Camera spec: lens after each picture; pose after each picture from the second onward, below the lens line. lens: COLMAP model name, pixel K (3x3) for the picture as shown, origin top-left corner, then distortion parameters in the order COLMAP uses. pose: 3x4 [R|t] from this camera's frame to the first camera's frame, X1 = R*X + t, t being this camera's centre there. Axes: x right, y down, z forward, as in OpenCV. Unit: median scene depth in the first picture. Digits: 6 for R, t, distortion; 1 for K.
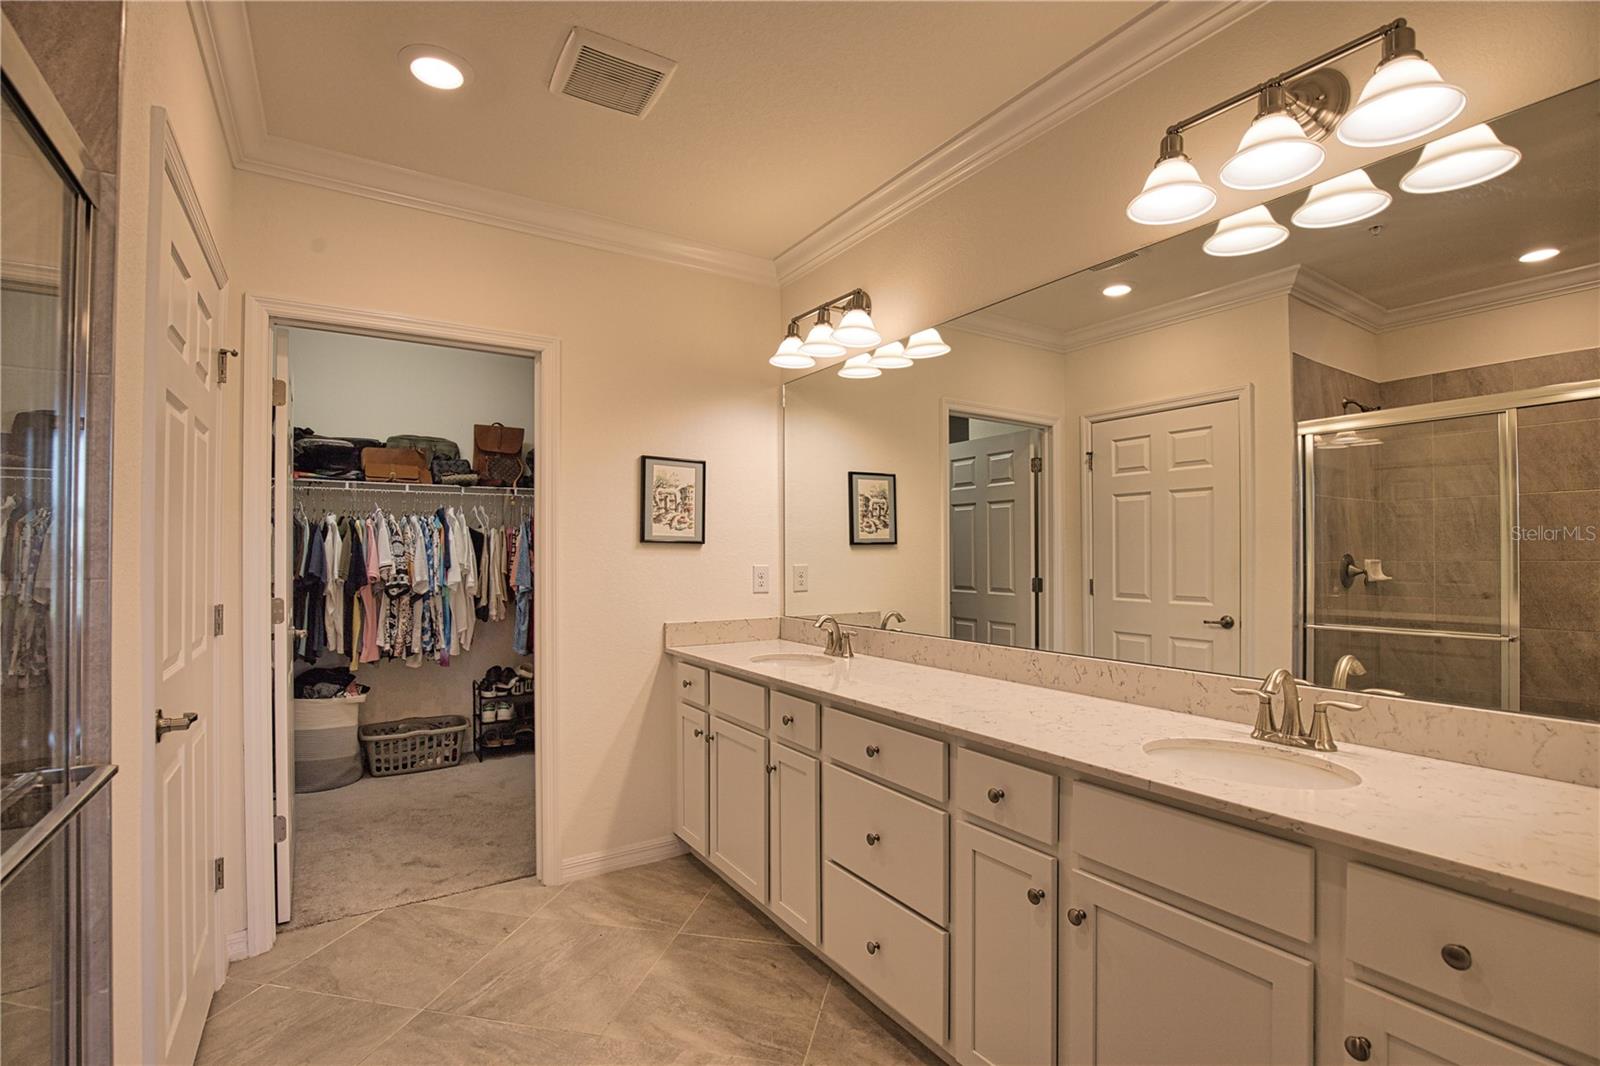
lens RADIAL K [[730.8, 0, 804.0], [0, 730.8, 539.9], [0, 0, 1]] dist [-0.035842, 0.007072]
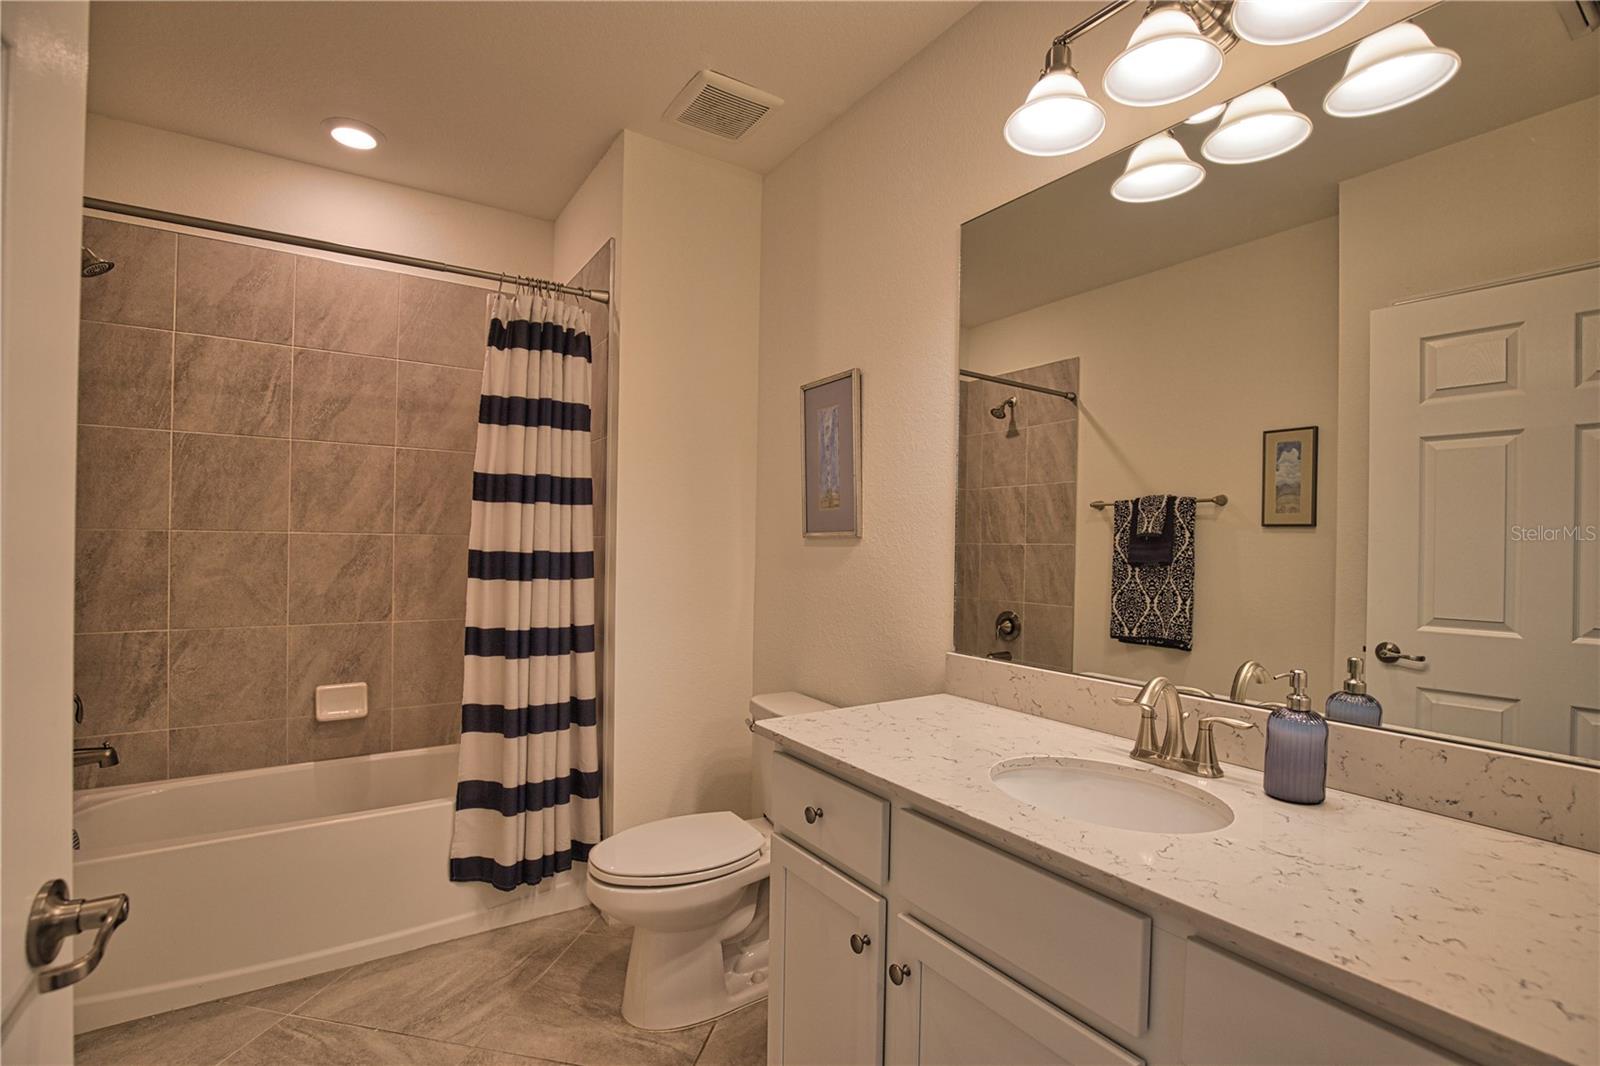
lens RADIAL K [[730.8, 0, 798.8], [0, 730.8, 536.1], [0, 0, 1]] dist [-0.035842, 0.007072]
pose [[0.999866, 0.011199, 0.011932, 0.223581], [-0.011418, 0.999764, 0.018480, 0.003883], [-0.011722, -0.018614, 0.999758, 0.160394]]
